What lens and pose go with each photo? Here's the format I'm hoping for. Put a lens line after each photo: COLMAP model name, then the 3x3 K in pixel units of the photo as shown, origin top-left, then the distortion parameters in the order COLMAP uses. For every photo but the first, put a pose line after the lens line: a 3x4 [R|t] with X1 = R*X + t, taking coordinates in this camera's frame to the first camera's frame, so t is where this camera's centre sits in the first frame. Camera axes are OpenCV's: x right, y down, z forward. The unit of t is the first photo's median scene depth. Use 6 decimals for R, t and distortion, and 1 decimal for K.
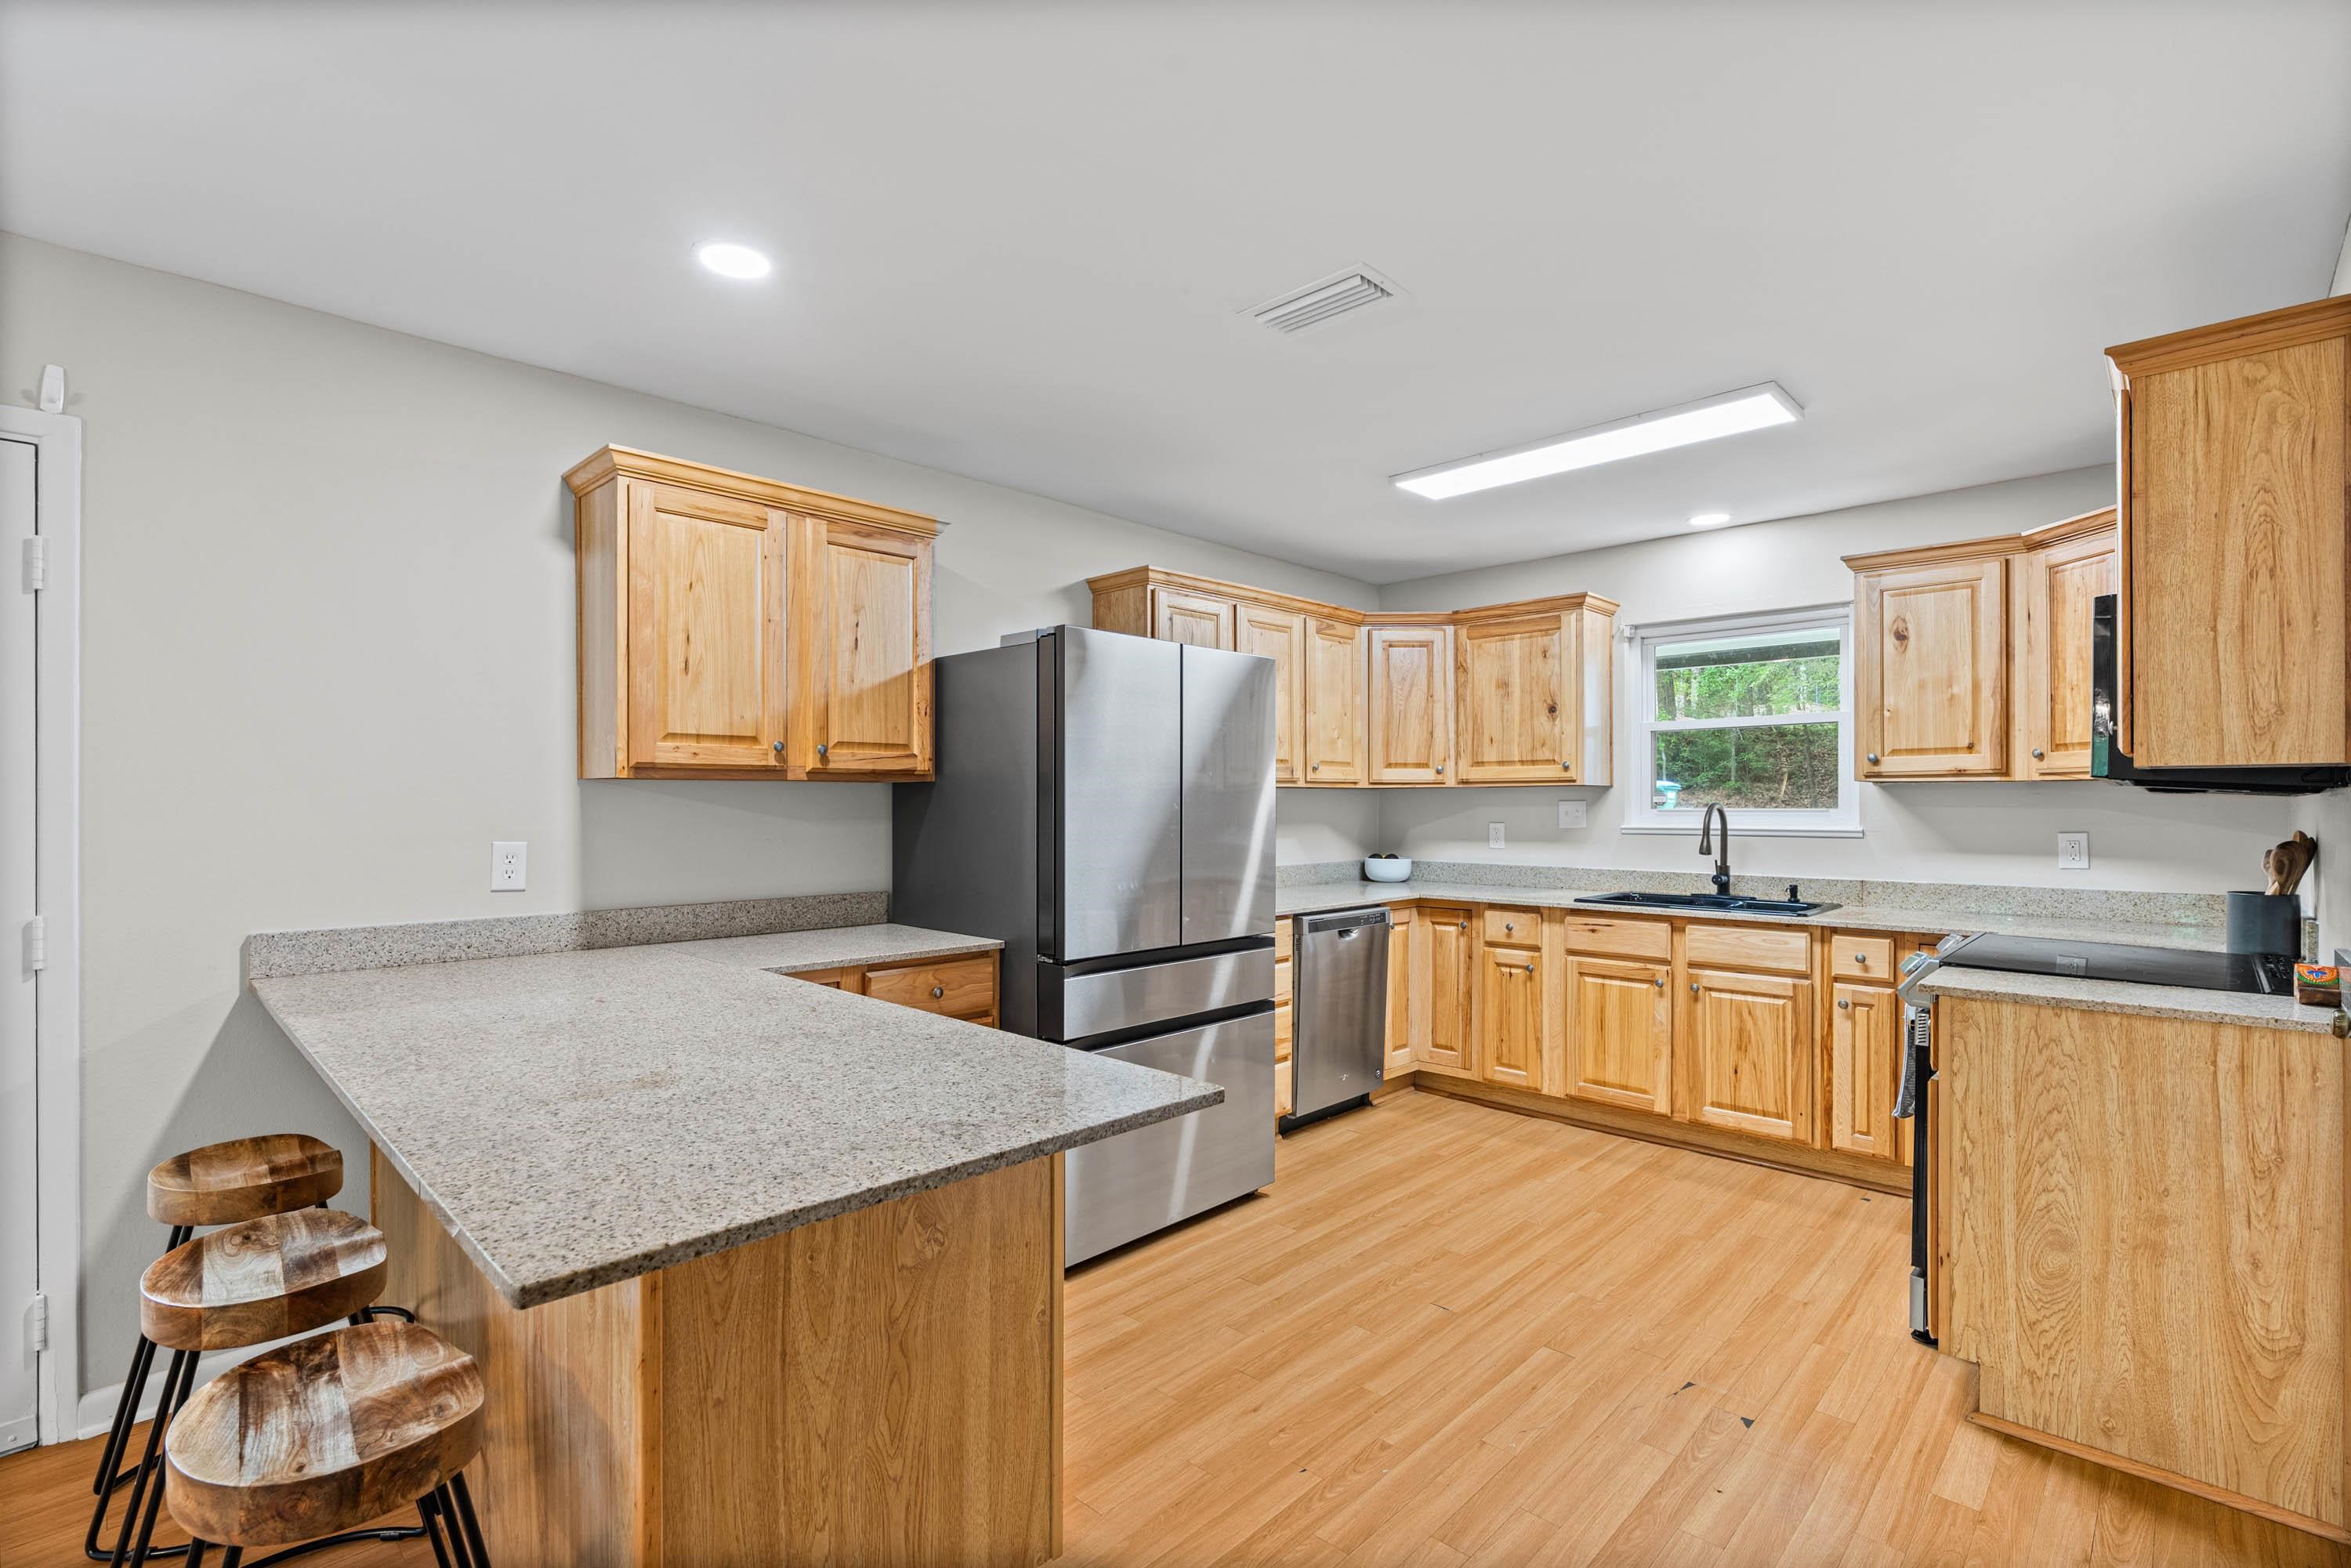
lens RADIAL K [[1070.1, 0, 1179.9], [0, 1070.1, 803.1], [0, 0, 1]] dist [-0.005425, 0.000527]
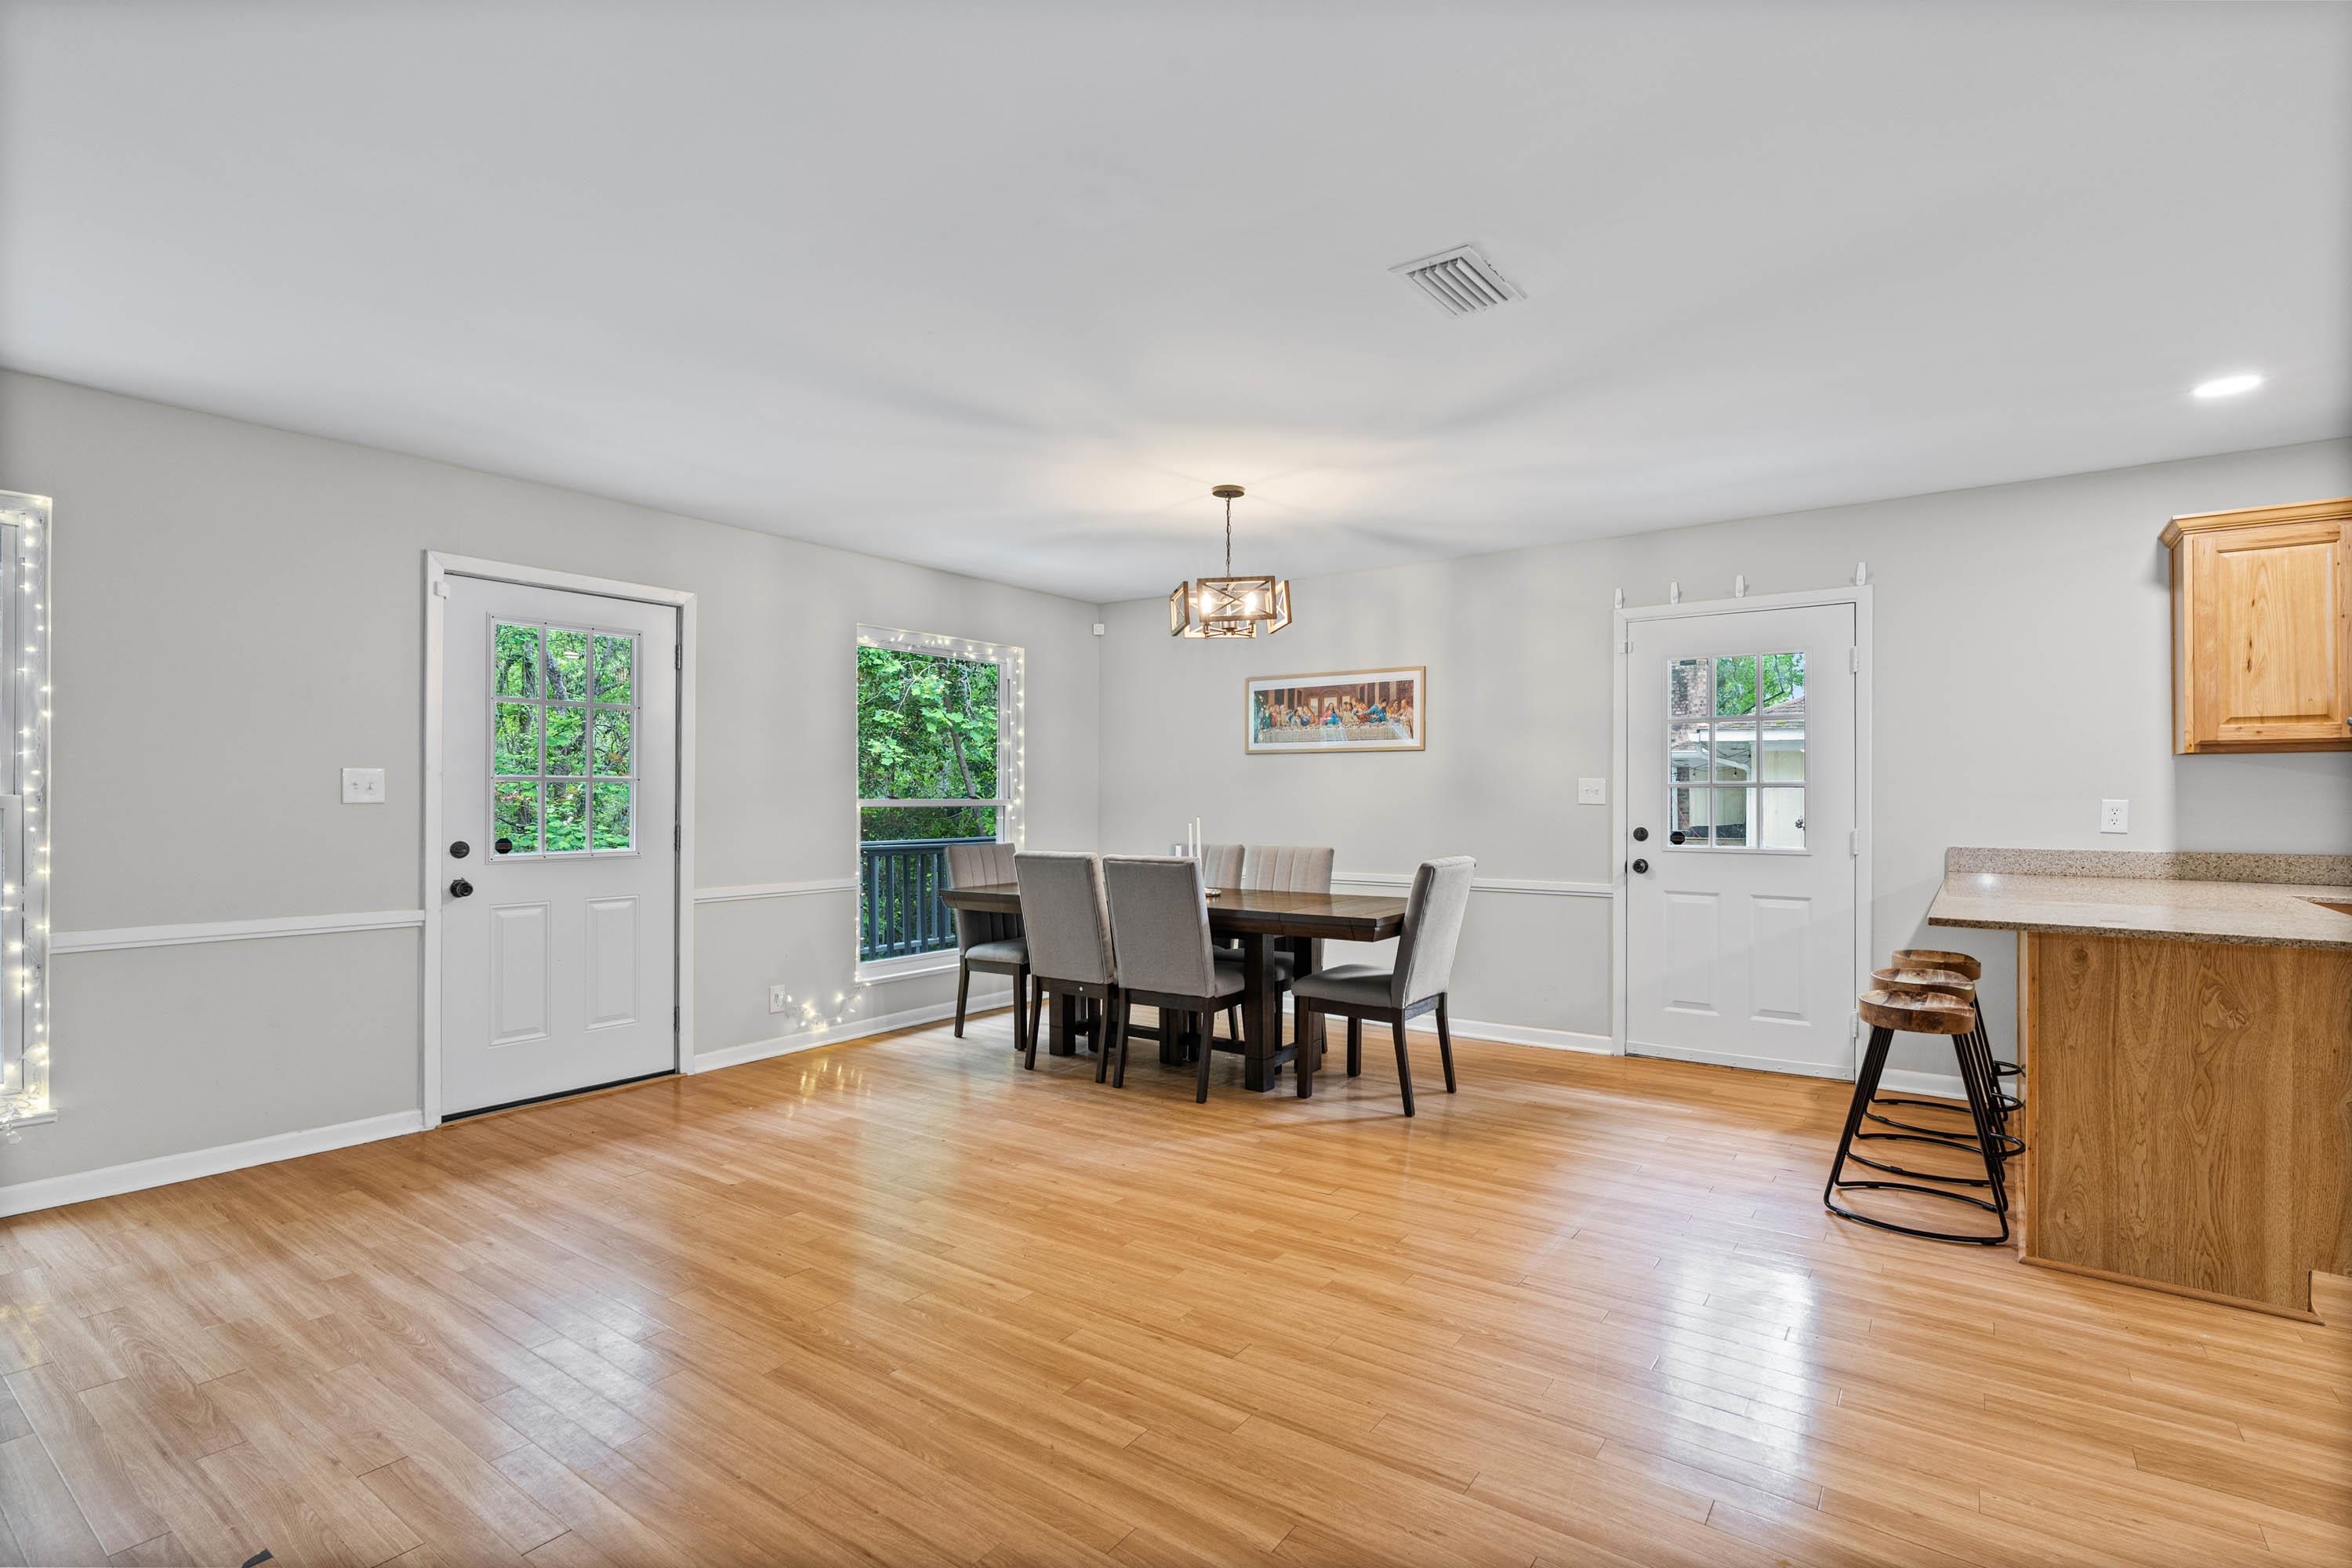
lens RADIAL K [[1110.7, 0, 1176.4], [0, 1110.7, 796.4], [0, 0, 1]] dist [-0.002747, -0.000130]
pose [[0.149551, 0.000014, -0.988754, 0.706390], [-0.003513, 0.999994, -0.000517, 0.038752], [0.988748, 0.003551, 0.149550, -0.514588]]
